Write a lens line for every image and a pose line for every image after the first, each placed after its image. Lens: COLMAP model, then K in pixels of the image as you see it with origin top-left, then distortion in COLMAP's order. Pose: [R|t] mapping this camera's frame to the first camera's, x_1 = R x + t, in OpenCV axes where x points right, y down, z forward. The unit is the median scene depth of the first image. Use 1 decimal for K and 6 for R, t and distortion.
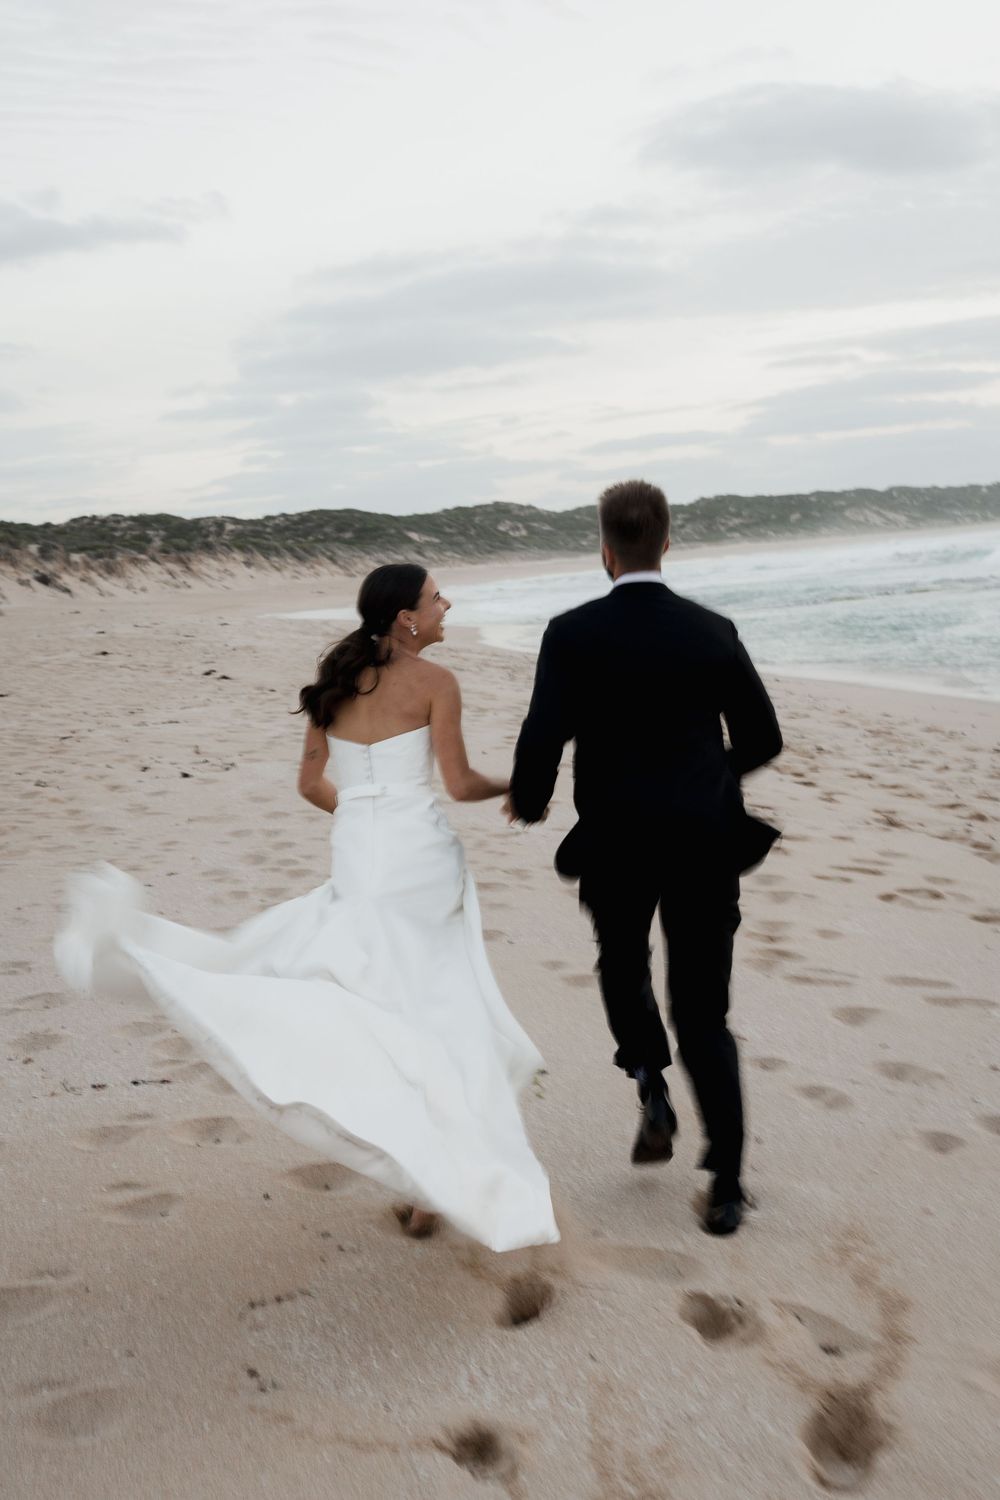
lens RADIAL K [[2475.8, 0, 484.3], [0, 2475.8, 753.2], [0, 0, 1]] dist [0.018777, 0.000000]
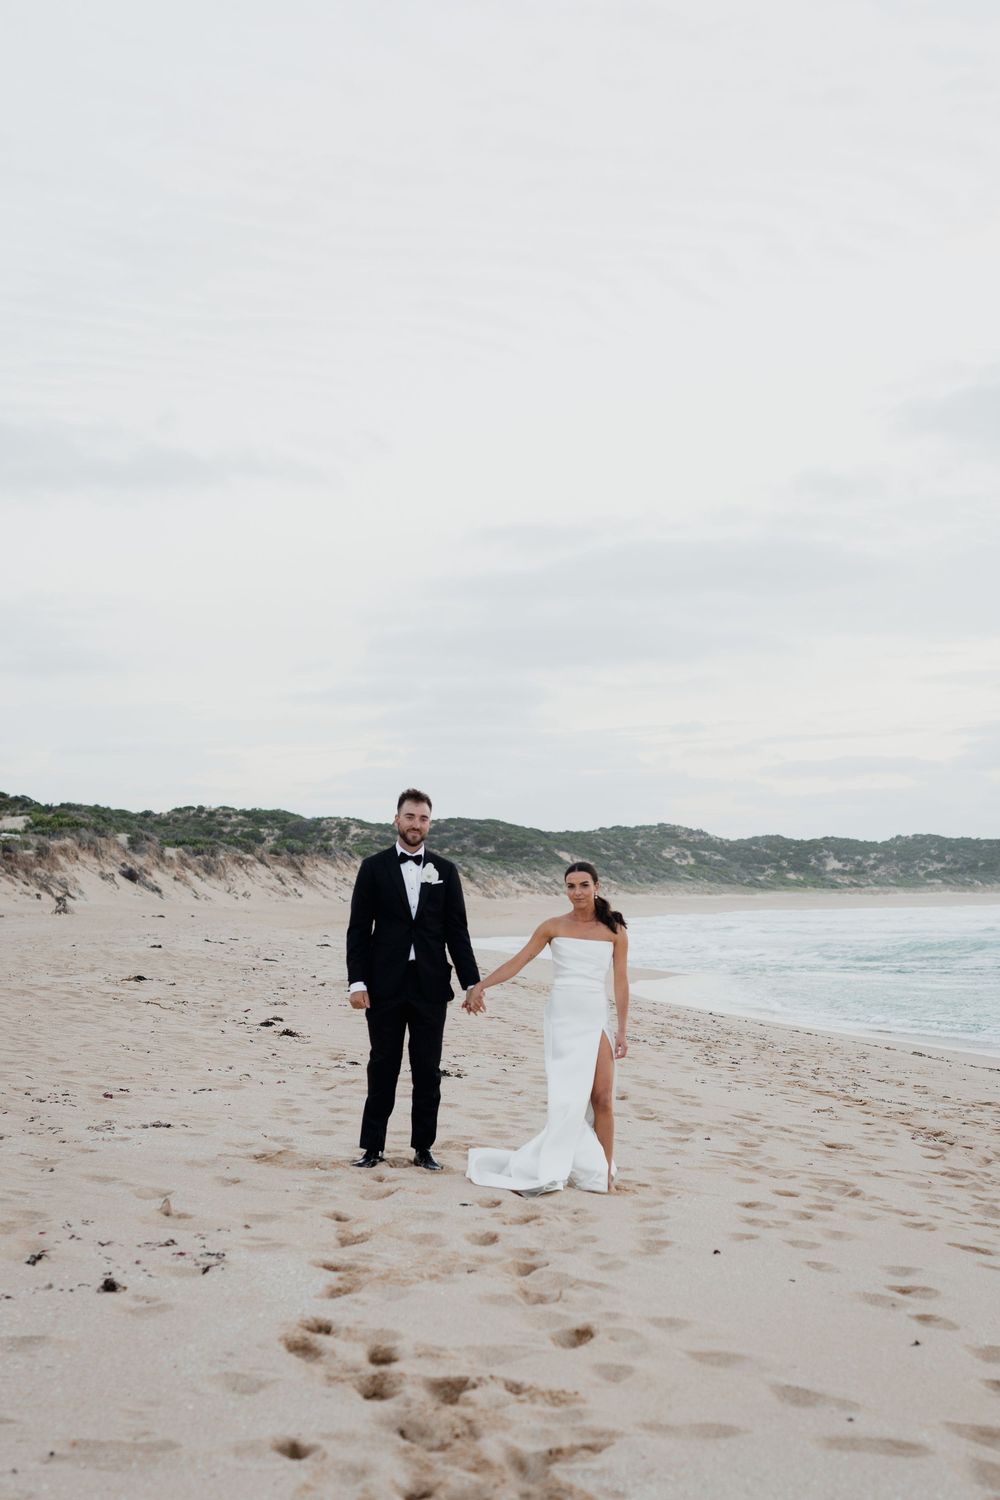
lens RADIAL K [[2596.2, 0, 508.8], [0, 2596.2, 754.2], [0, 0, 1]] dist [-0.001913, 0.000000]
pose [[0.996339, 0.069340, -0.050000, -0.005089], [-0.075178, 0.989136, -0.126323, -0.006802], [0.040697, 0.129619, 0.990728, 0.096200]]
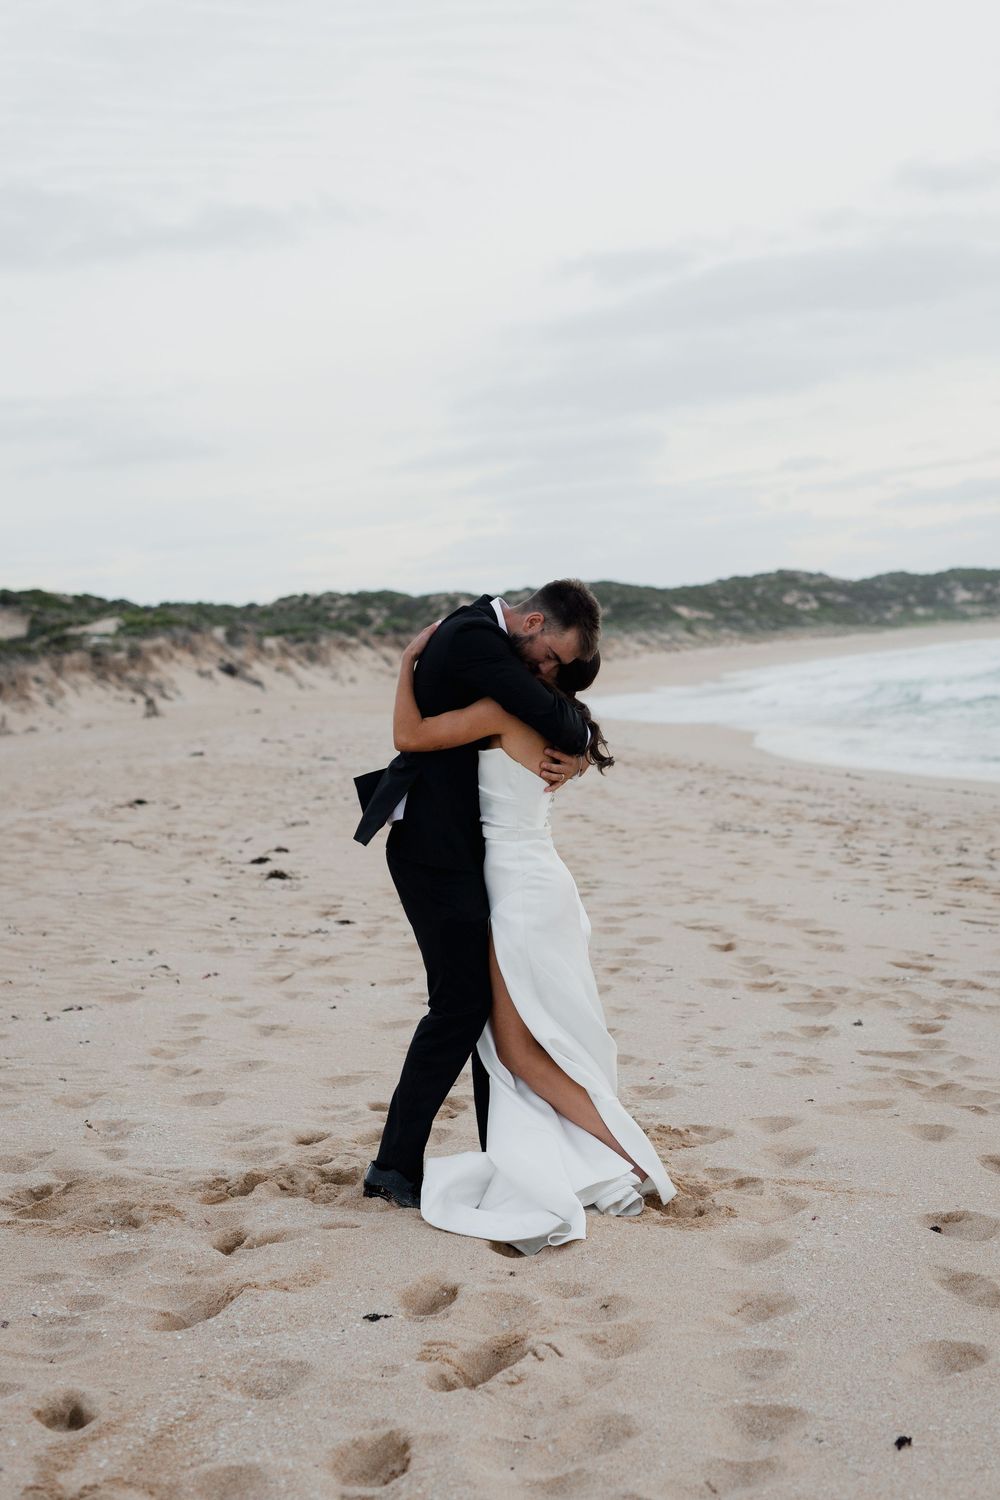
lens RADIAL K [[2475.8, 0, 500.8], [0, 2475.8, 744.7], [0, 0, 1]] dist [0.018777, 0.000000]
pose [[0.994478, -0.010809, -0.104386, -0.002699], [0.007002, 0.999299, -0.036766, -0.012407], [0.104710, 0.035832, 0.993857, 0.165976]]
